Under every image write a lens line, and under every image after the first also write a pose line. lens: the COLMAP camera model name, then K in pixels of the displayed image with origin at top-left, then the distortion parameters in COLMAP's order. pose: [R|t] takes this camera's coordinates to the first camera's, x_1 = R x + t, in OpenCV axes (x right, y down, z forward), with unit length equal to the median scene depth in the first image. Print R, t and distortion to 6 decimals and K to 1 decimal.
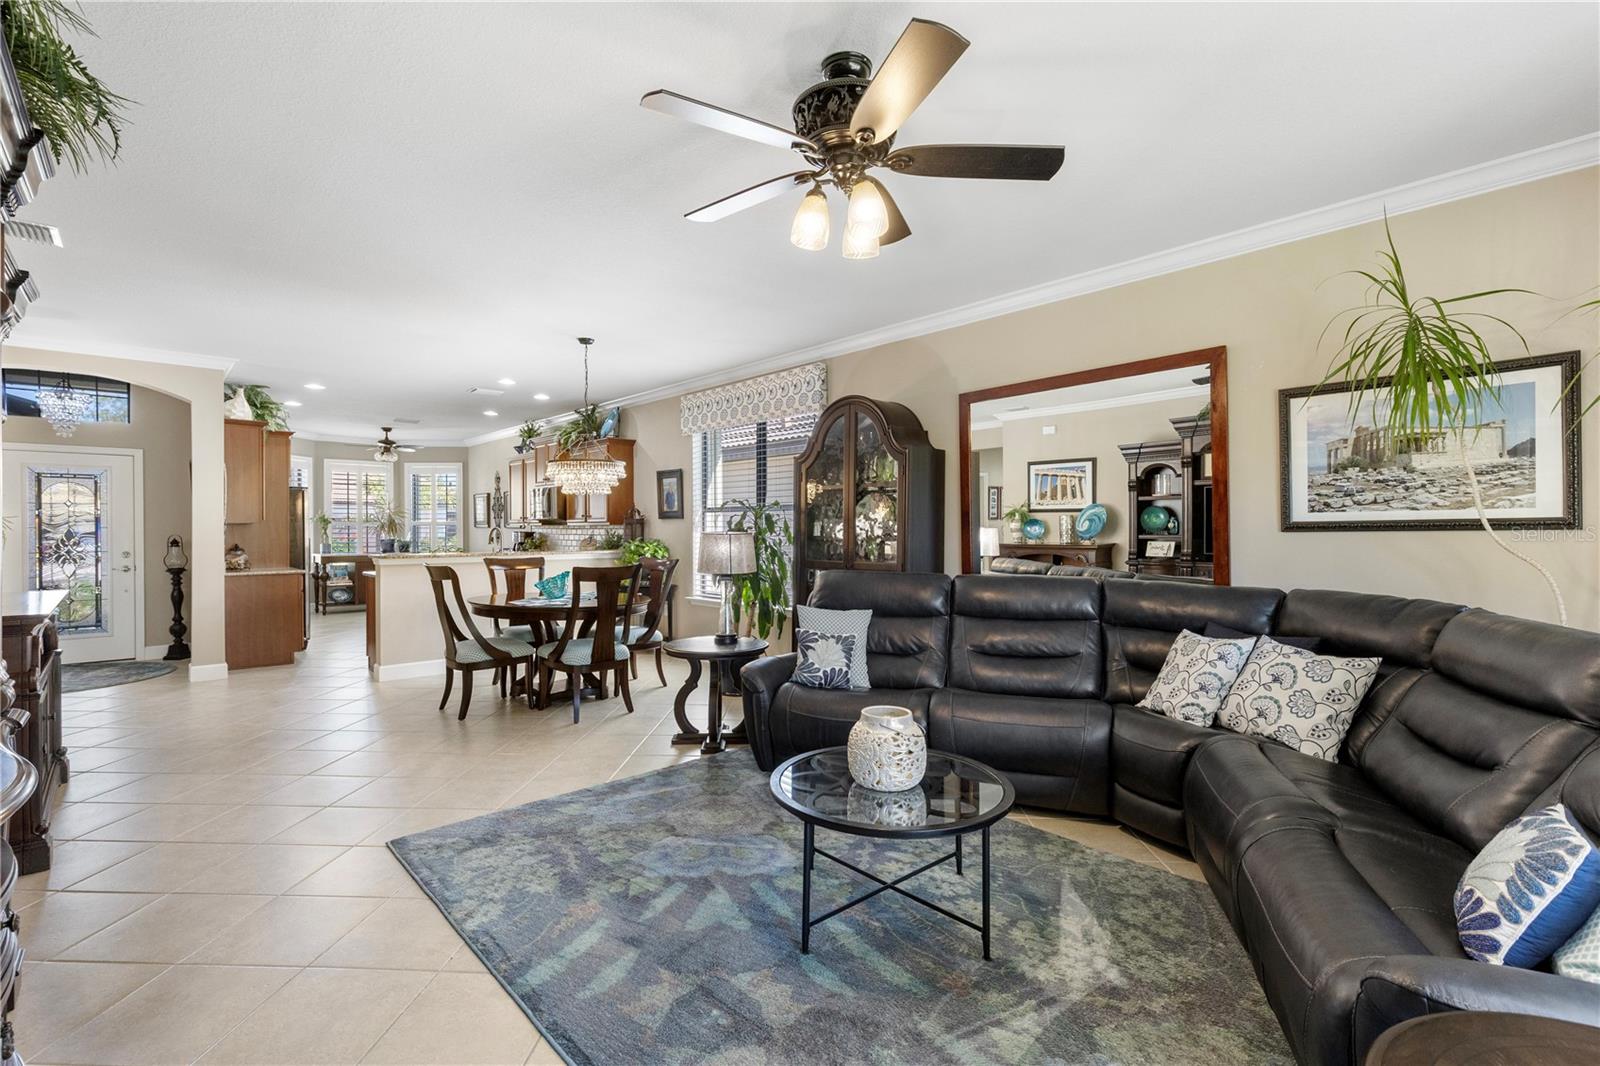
lens RADIAL K [[732.5, 0, 827.6], [0, 732.5, 539.0], [0, 0, 1]] dist [0.006977, -0.002501]
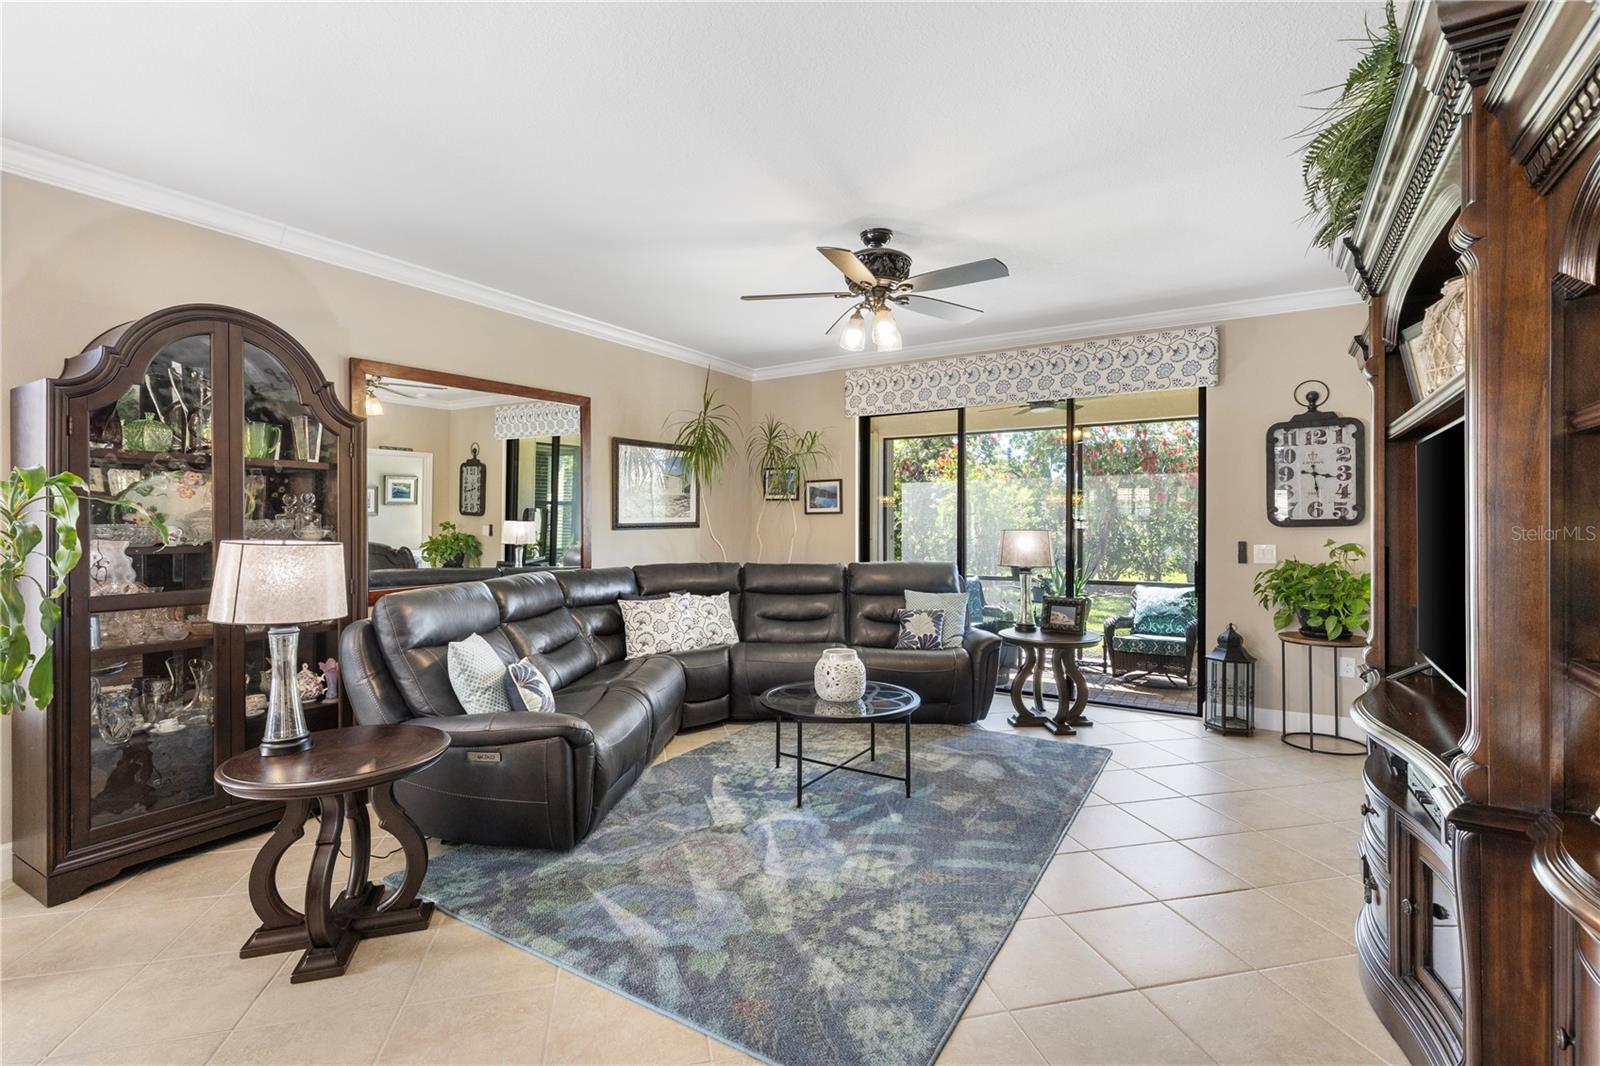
lens RADIAL K [[732.5, 0, 786.4], [0, 732.5, 526.2], [0, 0, 1]] dist [0.006977, -0.002501]
pose [[-0.245569, -0.009967, 0.969328, -0.466034], [0.008863, 0.999882, 0.012526, -0.016661], [-0.969339, 0.011667, -0.245452, 0.504460]]
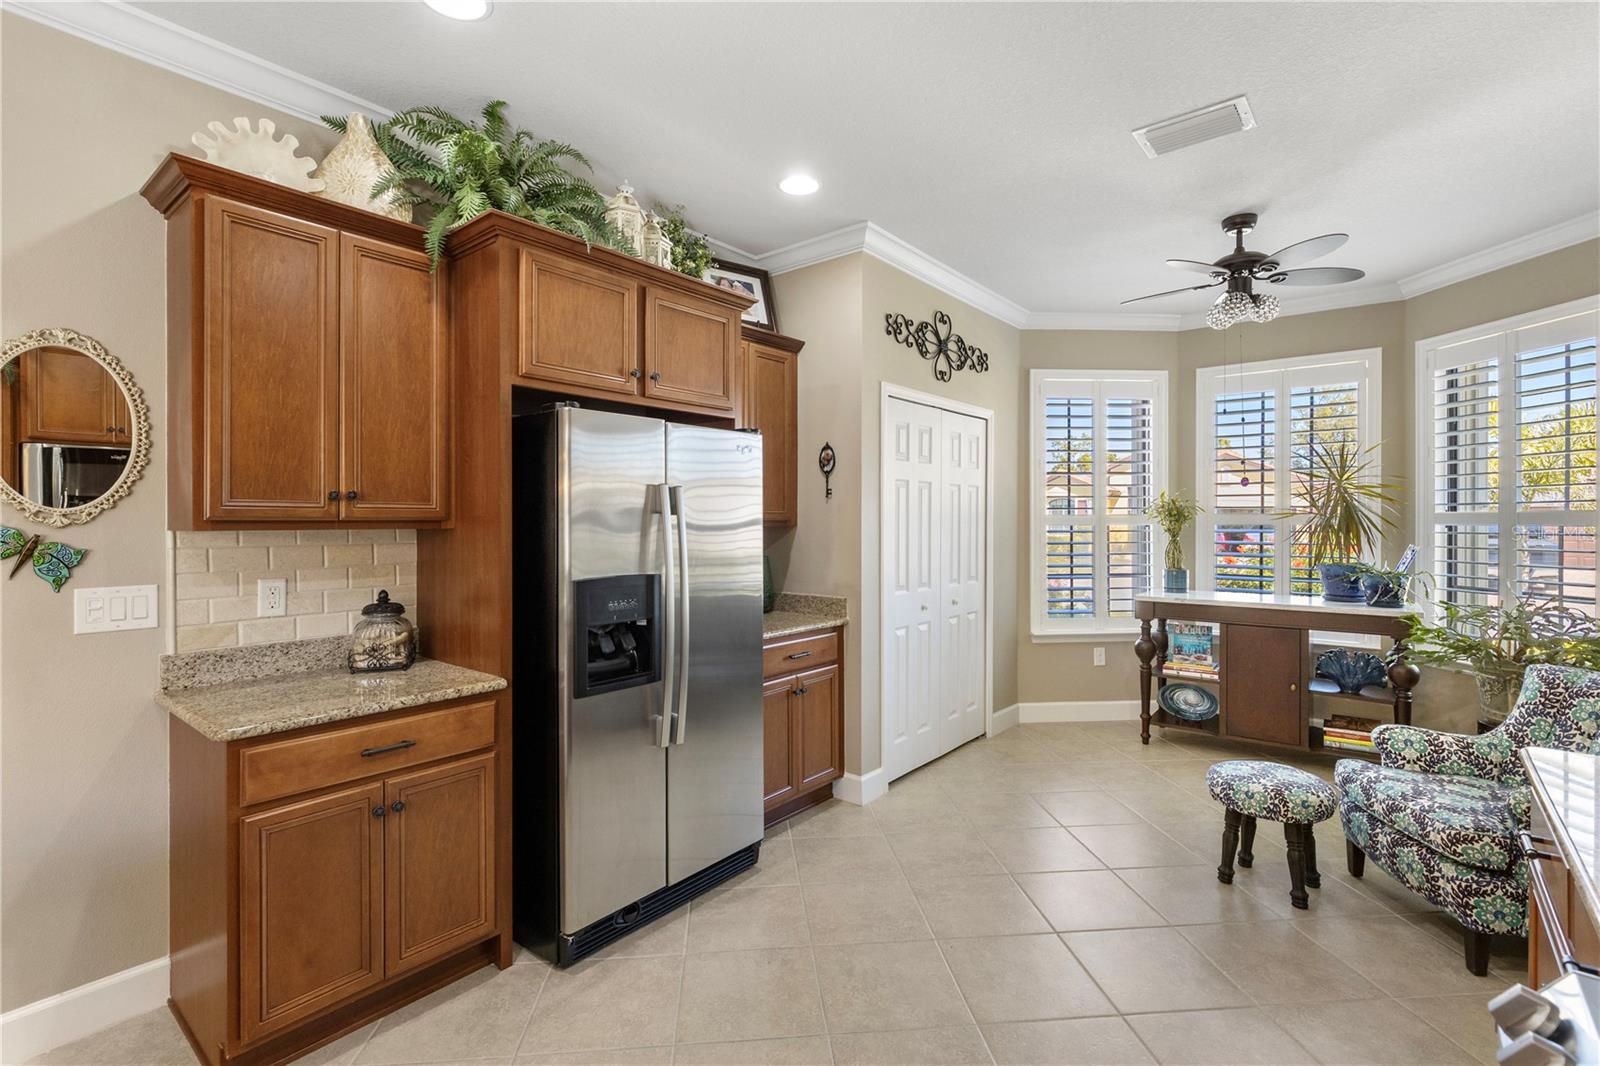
lens RADIAL K [[732.5, 0, 792.1], [0, 732.5, 523.2], [0, 0, 1]] dist [0.006977, -0.002501]
pose [[0.115213, 0.002751, -0.993337, -0.443827], [-0.008336, 0.999964, 0.001802, -0.027436], [0.993306, 0.008072, 0.115232, 1.112350]]
